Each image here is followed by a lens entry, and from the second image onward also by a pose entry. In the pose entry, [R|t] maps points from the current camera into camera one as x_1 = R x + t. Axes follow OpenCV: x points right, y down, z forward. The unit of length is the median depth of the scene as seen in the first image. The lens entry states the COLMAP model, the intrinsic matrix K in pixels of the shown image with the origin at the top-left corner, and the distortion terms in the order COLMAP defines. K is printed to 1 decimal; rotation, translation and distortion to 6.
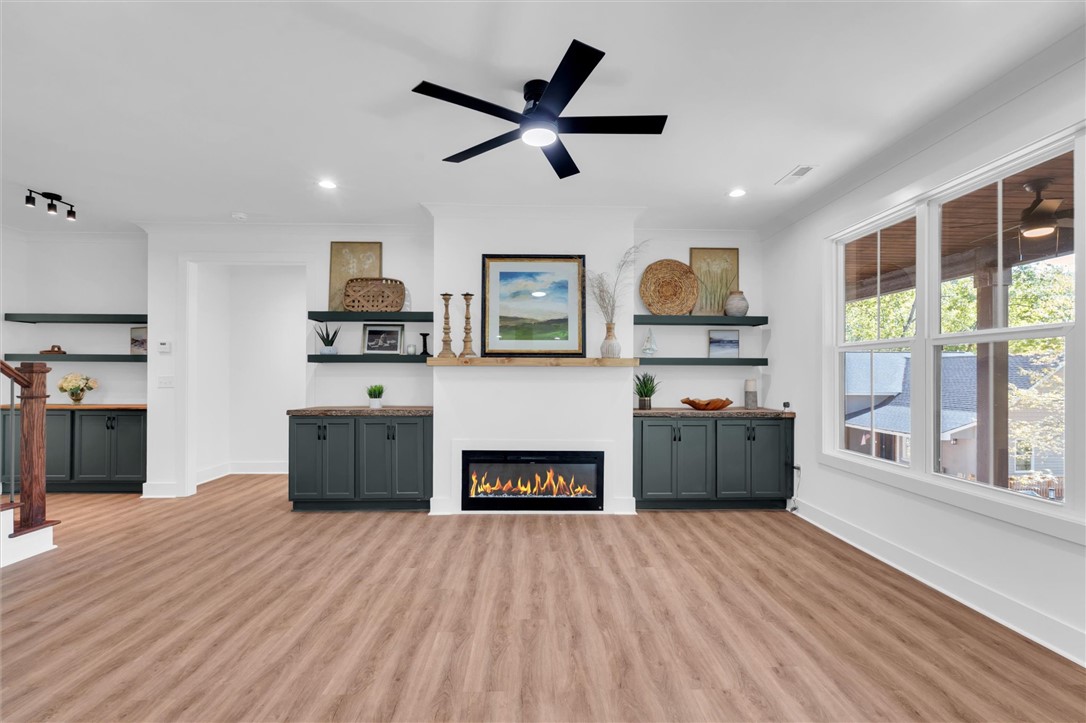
lens RADIAL K [[474.1, 0, 546.8], [0, 474.1, 366.5], [0, 0, 1]] dist [-0.000428, 0.000240]
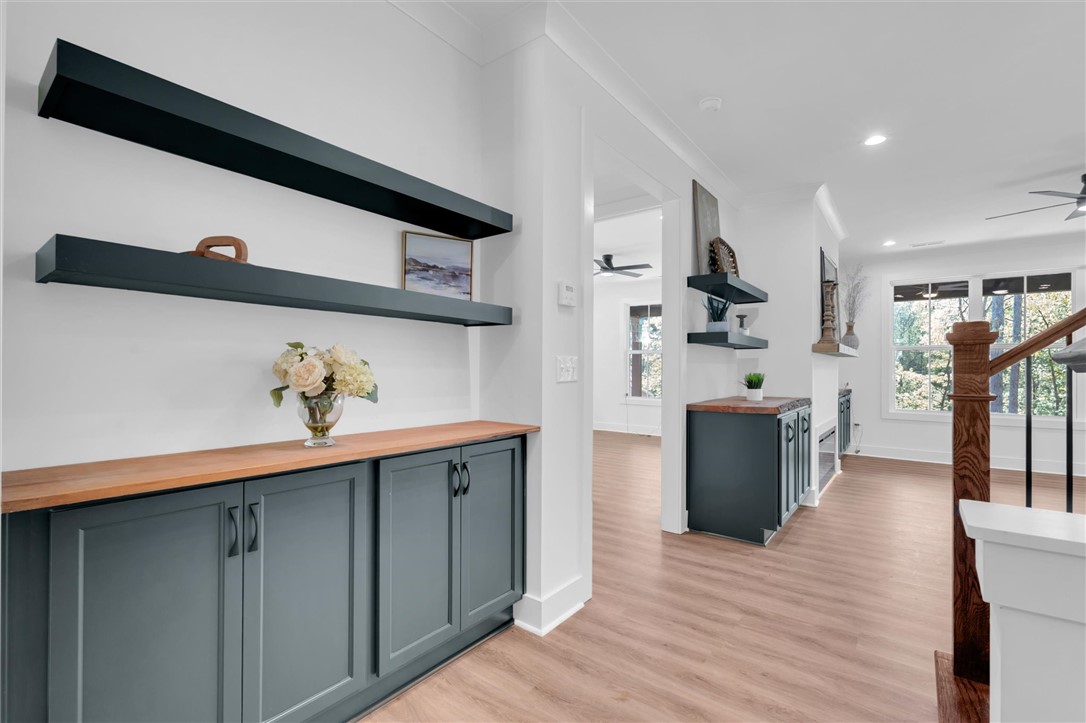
lens RADIAL K [[474.1, 0, 542.5], [0, 474.1, 367.0], [0, 0, 1]] dist [-0.000428, 0.000240]
pose [[0.637302, 0.005799, 0.770592, -1.178827], [-0.011743, 0.999929, 0.002187, 0.028515], [-0.770524, -0.010443, 0.637325, 0.716044]]
